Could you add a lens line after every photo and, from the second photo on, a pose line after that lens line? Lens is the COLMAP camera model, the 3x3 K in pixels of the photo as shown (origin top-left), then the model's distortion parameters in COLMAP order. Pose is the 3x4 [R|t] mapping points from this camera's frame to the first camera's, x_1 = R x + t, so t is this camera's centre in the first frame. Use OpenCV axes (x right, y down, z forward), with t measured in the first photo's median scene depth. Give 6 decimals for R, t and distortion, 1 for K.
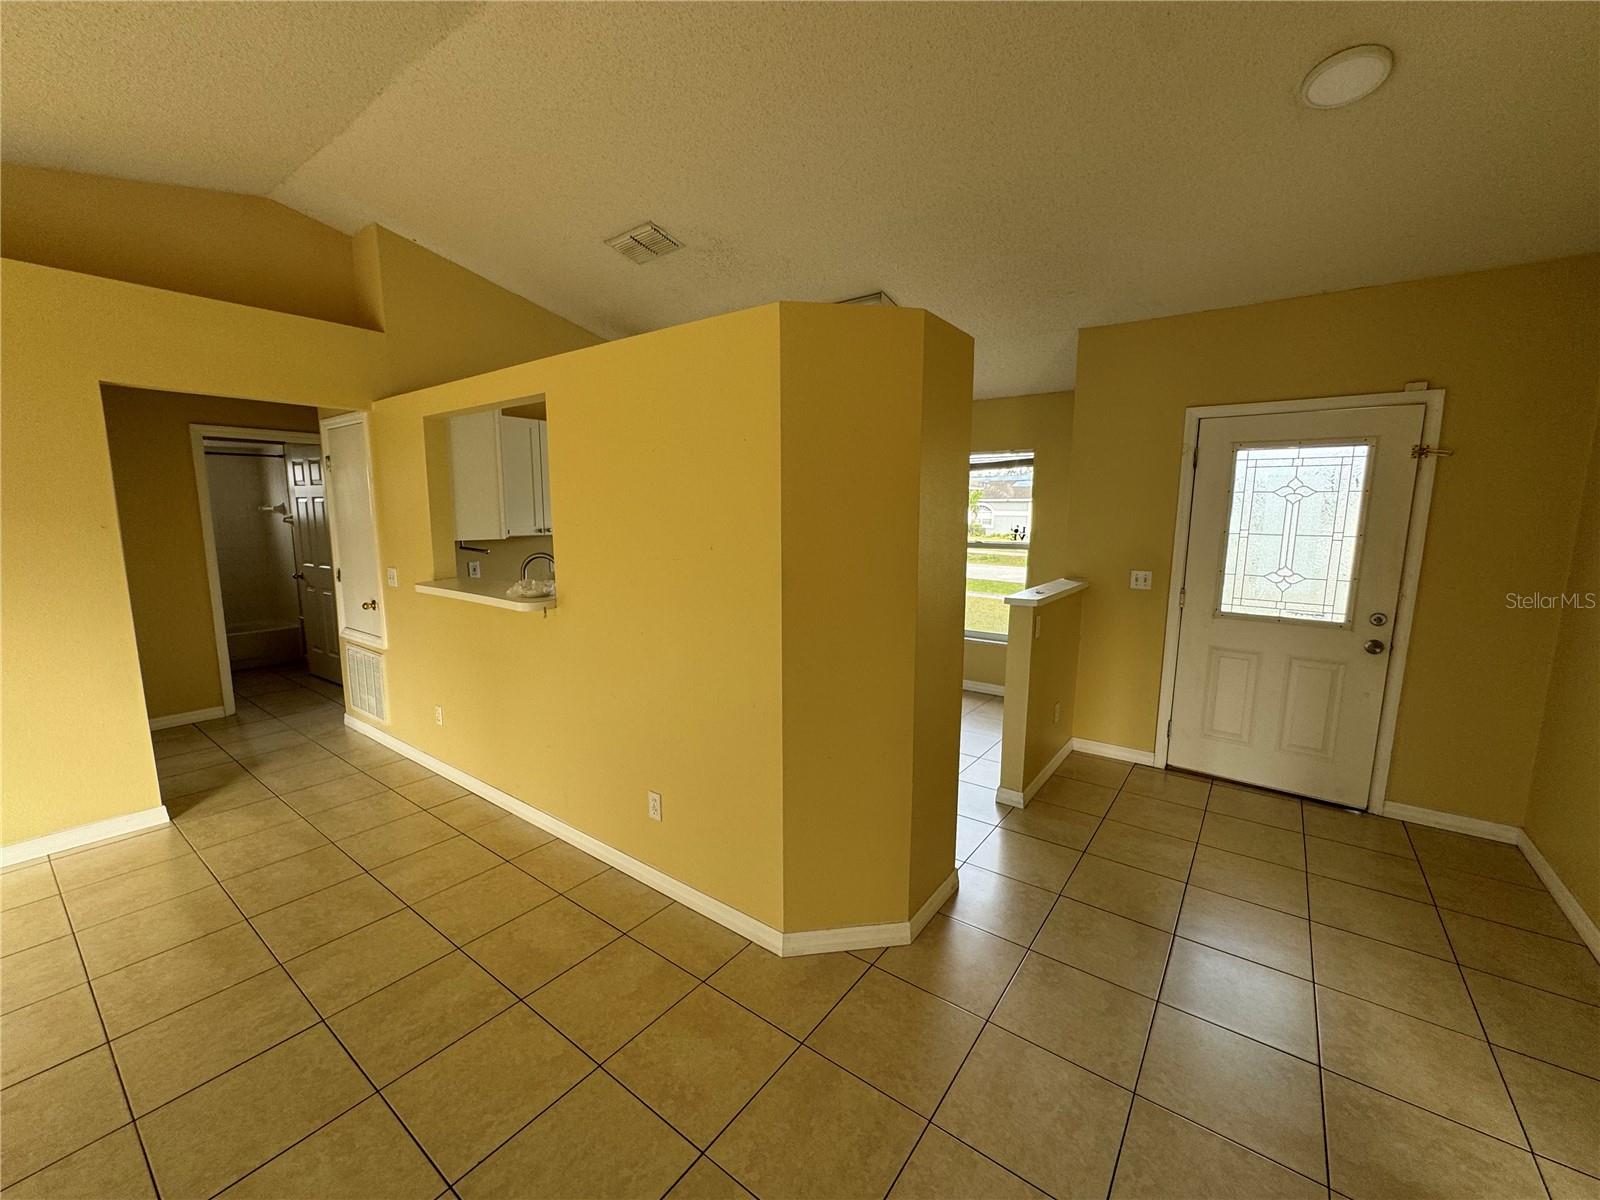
lens RADIAL K [[643.4, 0, 798.0], [0, 643.4, 603.8], [0, 0, 1]] dist [-0.003583, 0.000088]
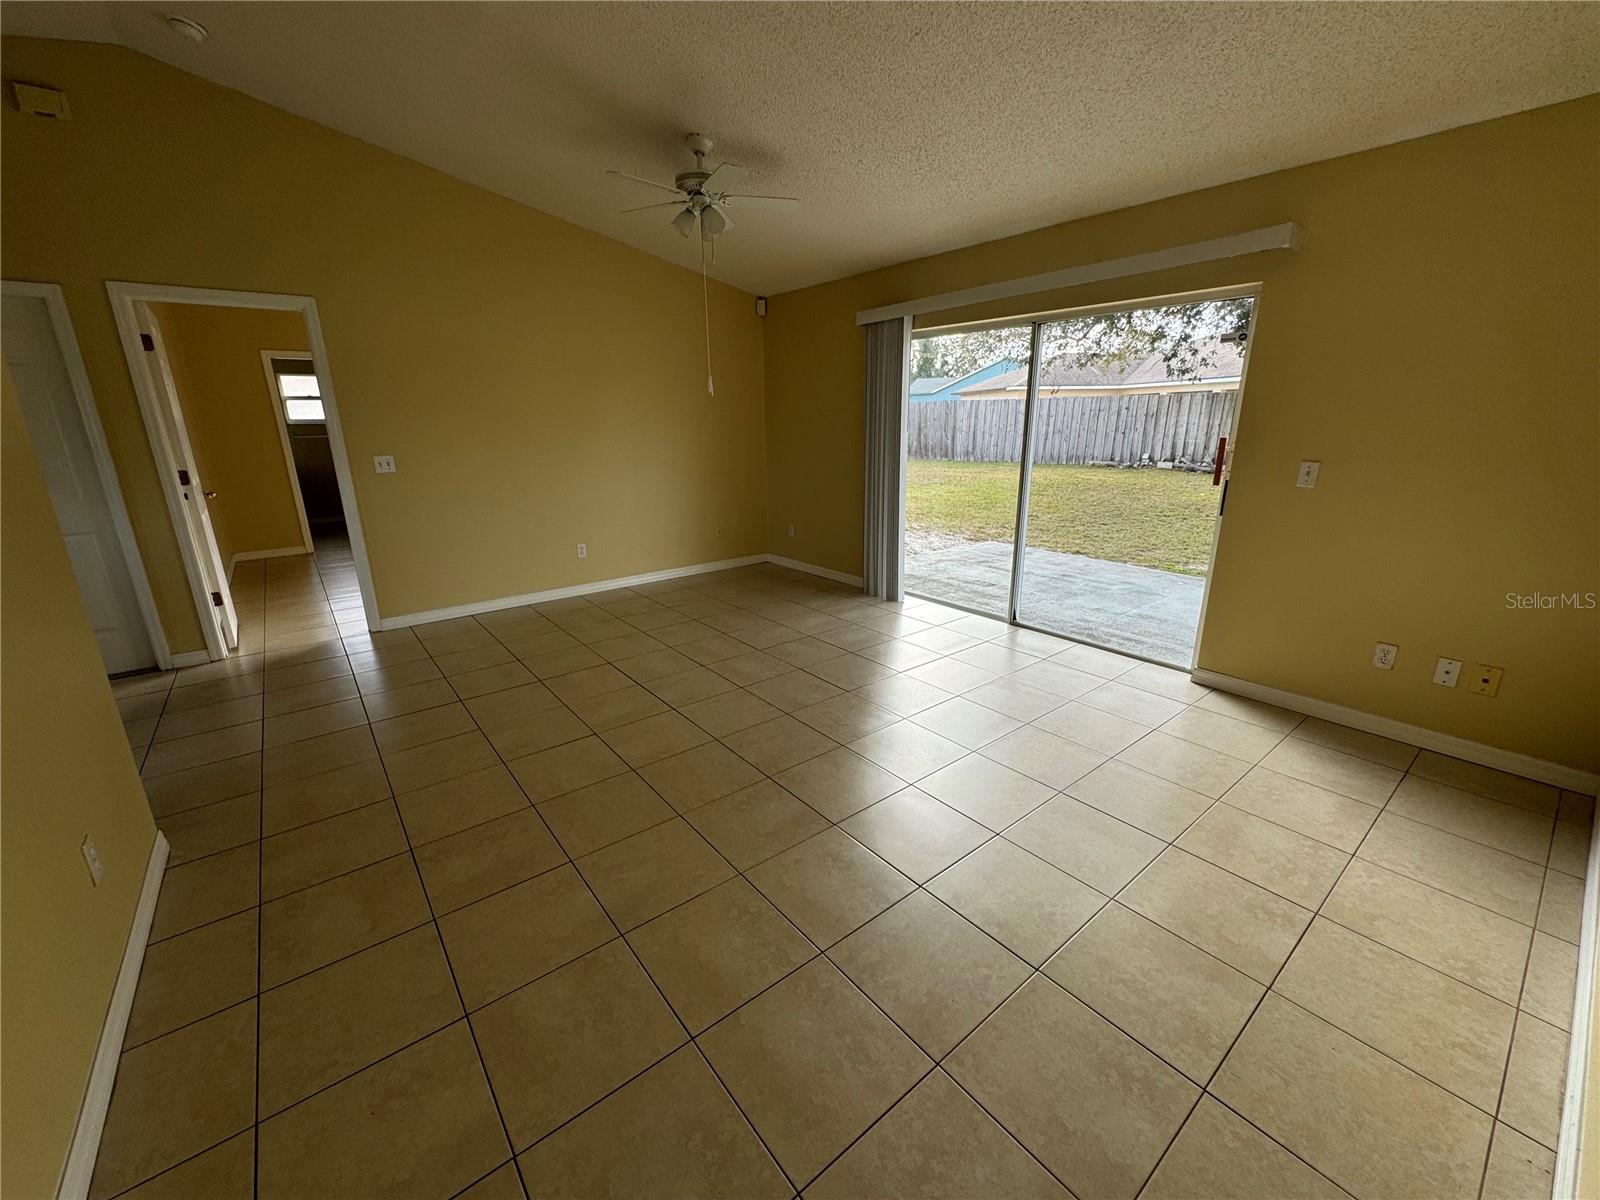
lens RADIAL K [[643.4, 0, 798.0], [0, 643.4, 603.8], [0, 0, 1]] dist [-0.003583, 0.000088]
pose [[-0.966814, -0.066671, 0.246629, -0.900336], [0.043030, 0.909064, 0.414429, -0.122101], [-0.251832, 0.411288, -0.876027, 1.092306]]
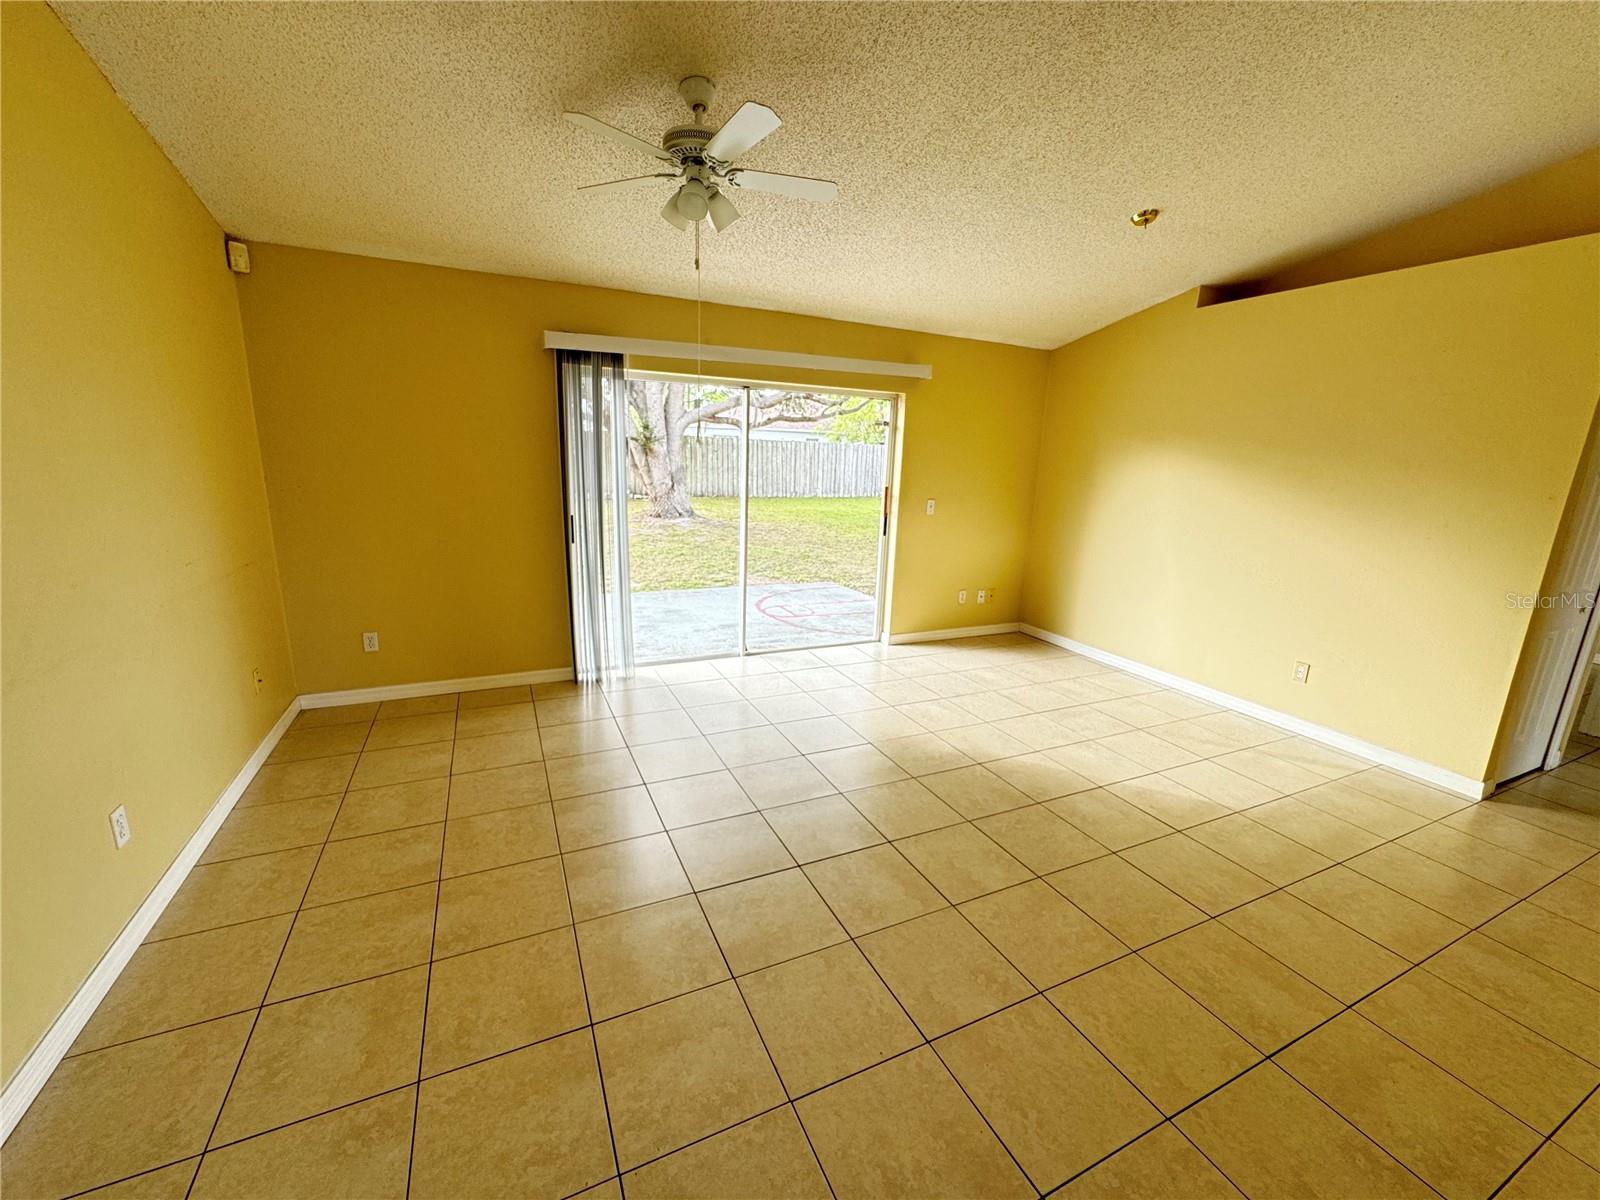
lens RADIAL K [[646.9, 0, 806.0], [0, 646.9, 596.8], [0, 0, 1]] dist [-0.001821, -0.000293]
pose [[-0.462306, 0.173193, -0.869642, 0.320404], [-0.168234, 0.945795, 0.277793, -0.059174], [0.870615, 0.274728, -0.408110, 0.433071]]
